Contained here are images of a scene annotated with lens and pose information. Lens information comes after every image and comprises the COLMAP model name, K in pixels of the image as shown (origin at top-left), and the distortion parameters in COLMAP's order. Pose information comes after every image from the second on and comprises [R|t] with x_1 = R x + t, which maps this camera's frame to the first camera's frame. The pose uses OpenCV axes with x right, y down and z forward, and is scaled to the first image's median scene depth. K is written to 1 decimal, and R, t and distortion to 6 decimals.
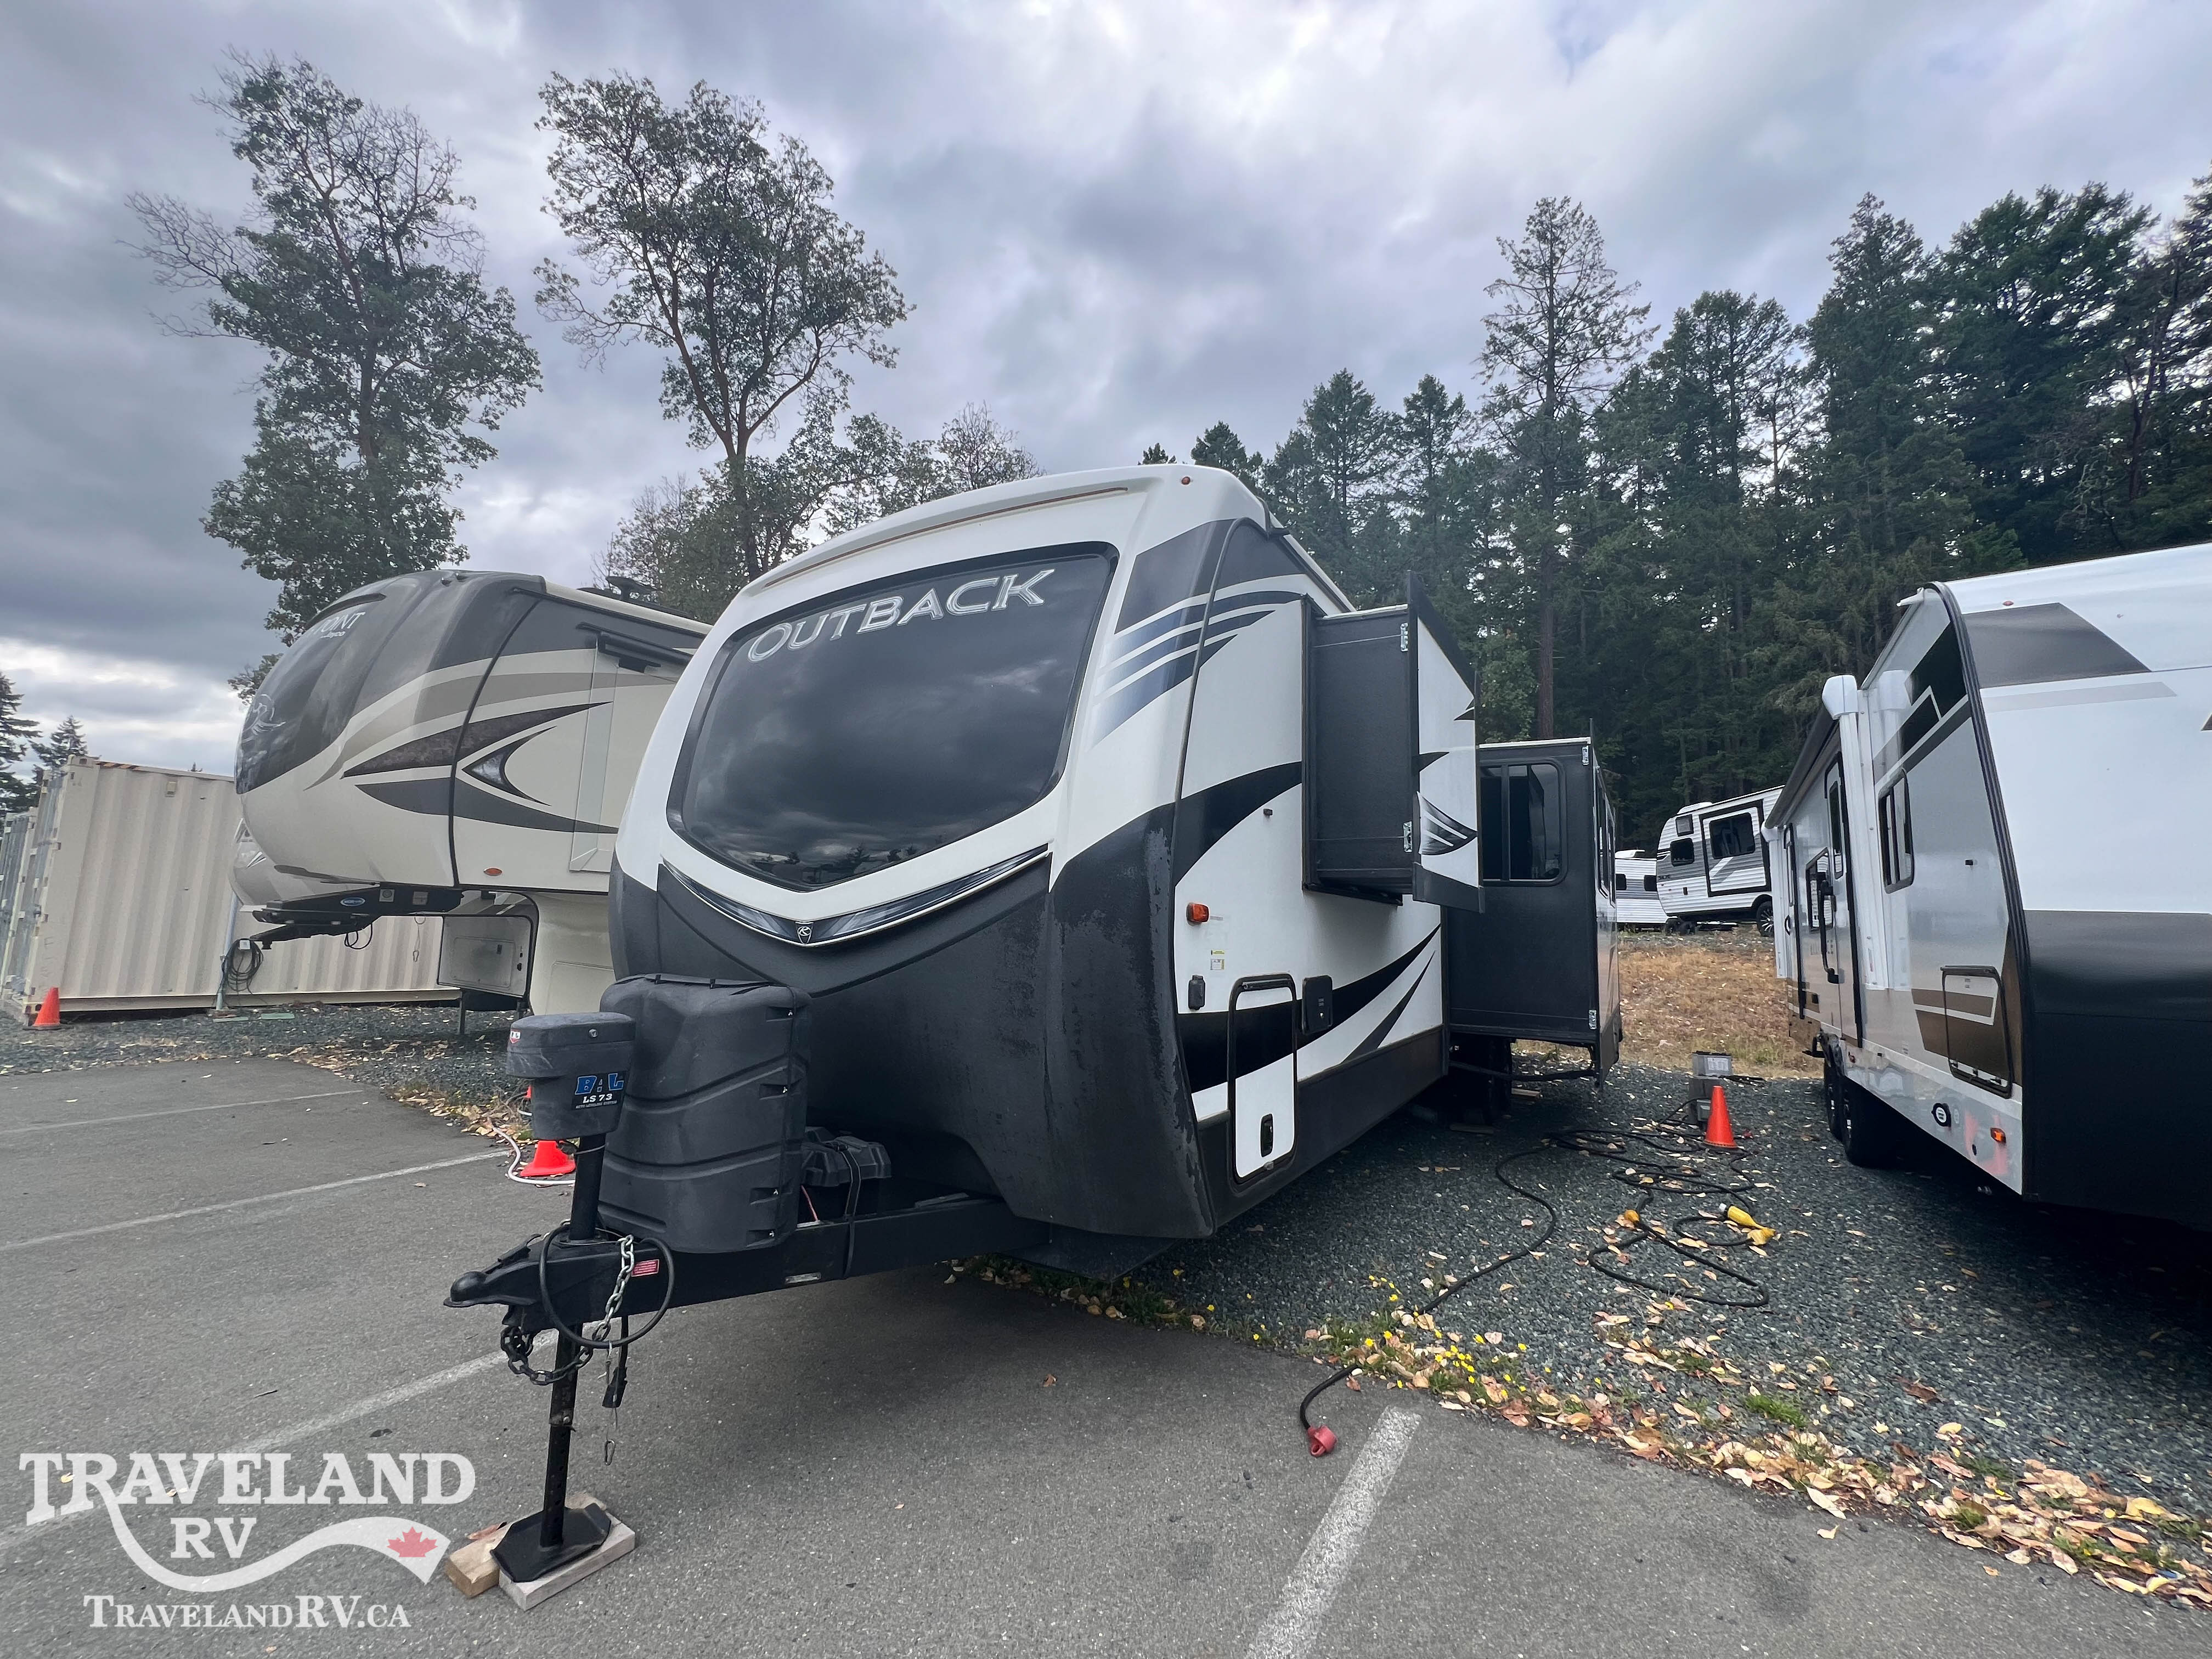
lens RADIAL K [[887.5, 0, 1110.1], [0, 887.5, 821.4], [0, 0, 1]] dist [-0.001835, 0.000381]
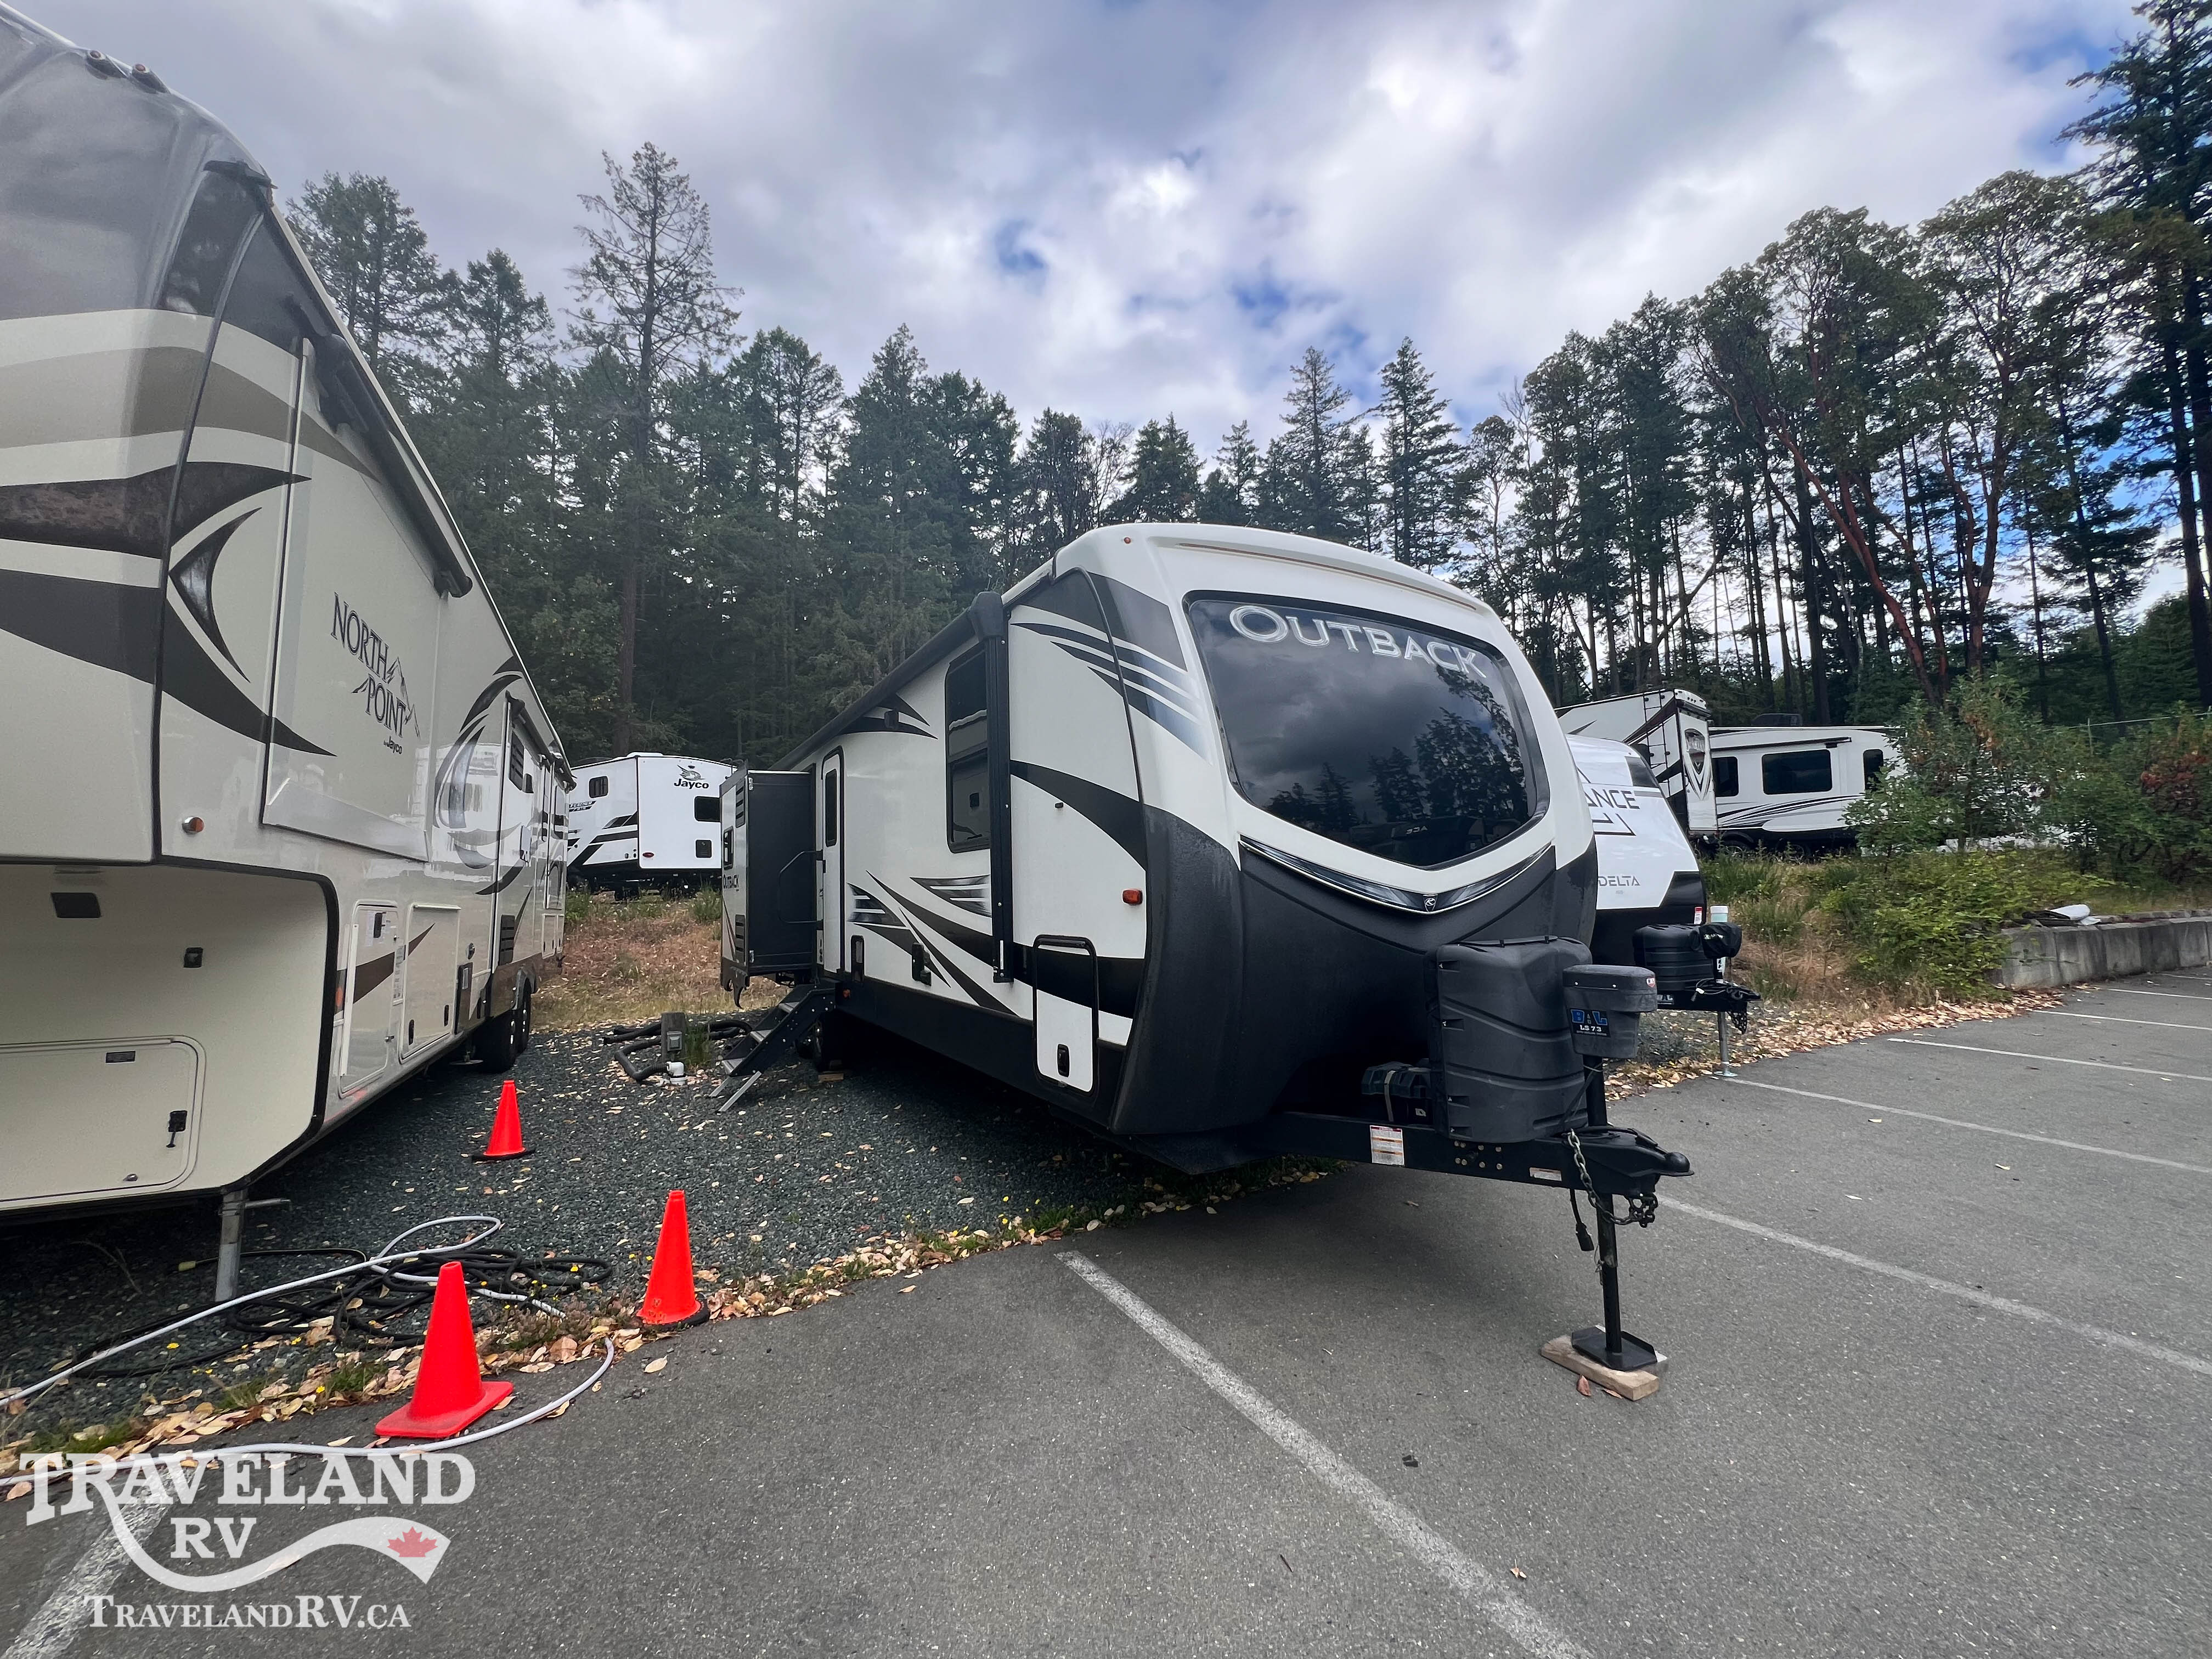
lens RADIAL K [[887.5, 0, 1109.8], [0, 887.5, 820.9], [0, 0, 1]] dist [-0.001835, 0.000381]
pose [[0.475754, 0.034715, 0.878893, -0.106746], [-0.071919, 0.997410, -0.000466, 0.002774], [-0.876633, -0.062988, 0.477019, 0.051961]]
